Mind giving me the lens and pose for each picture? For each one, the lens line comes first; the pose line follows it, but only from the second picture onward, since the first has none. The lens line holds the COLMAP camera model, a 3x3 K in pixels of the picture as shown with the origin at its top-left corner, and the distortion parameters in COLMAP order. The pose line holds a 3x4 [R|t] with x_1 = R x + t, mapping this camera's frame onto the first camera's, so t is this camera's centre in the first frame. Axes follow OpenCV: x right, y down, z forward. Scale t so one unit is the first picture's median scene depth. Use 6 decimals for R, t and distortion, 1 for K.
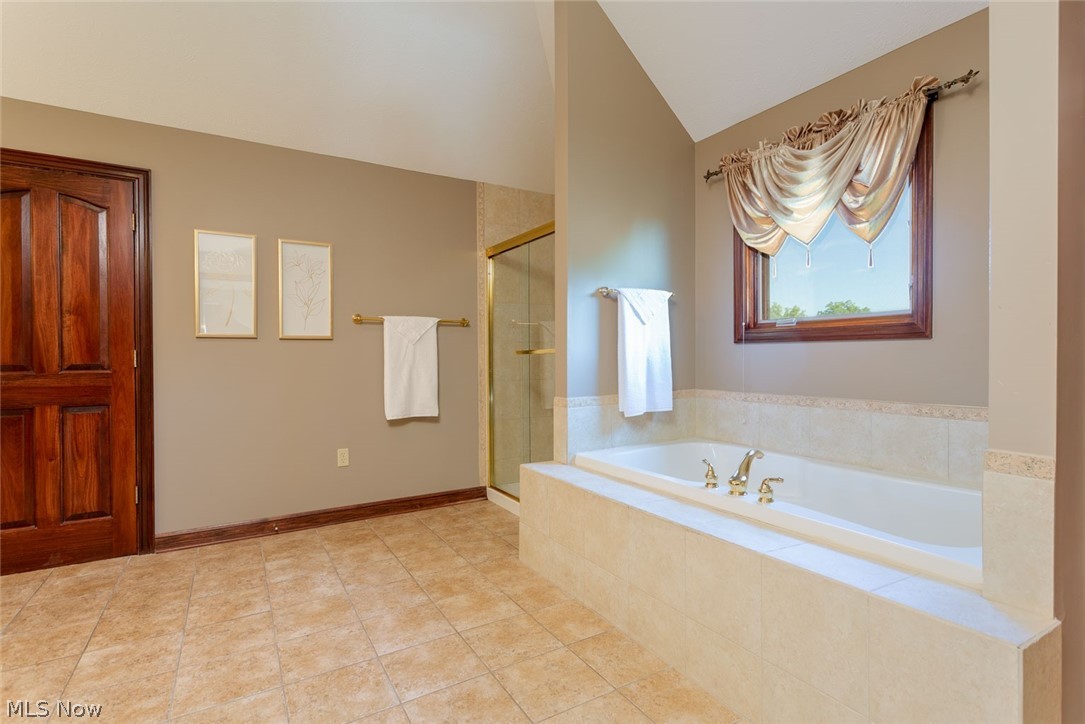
lens RADIAL K [[526.0, 0, 565.6], [0, 526.0, 356.8], [0, 0, 1]] dist [-0.000724, 0.001918]
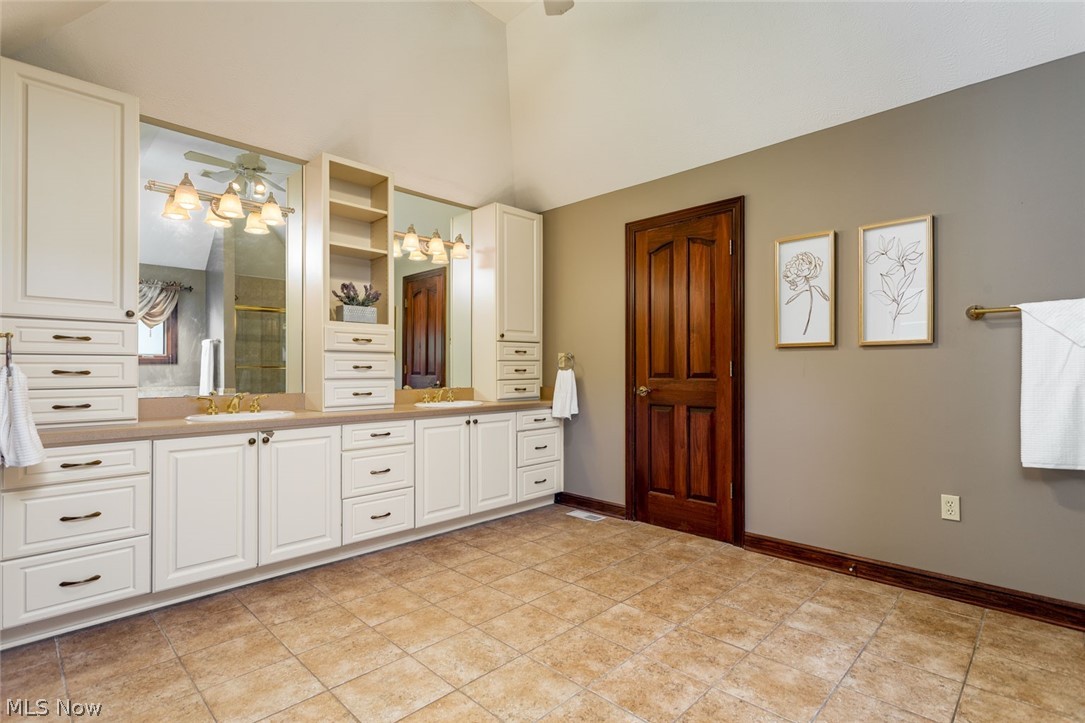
lens RADIAL K [[526.0, 0, 543.6], [0, 526.0, 365.9], [0, 0, 1]] dist [-0.000724, 0.001918]
pose [[0.231232, 0.001019, -0.972898, 0.182416], [-0.000149, 0.999999, 0.001011, -0.003943], [0.972899, -0.000089, 0.231232, 0.361141]]
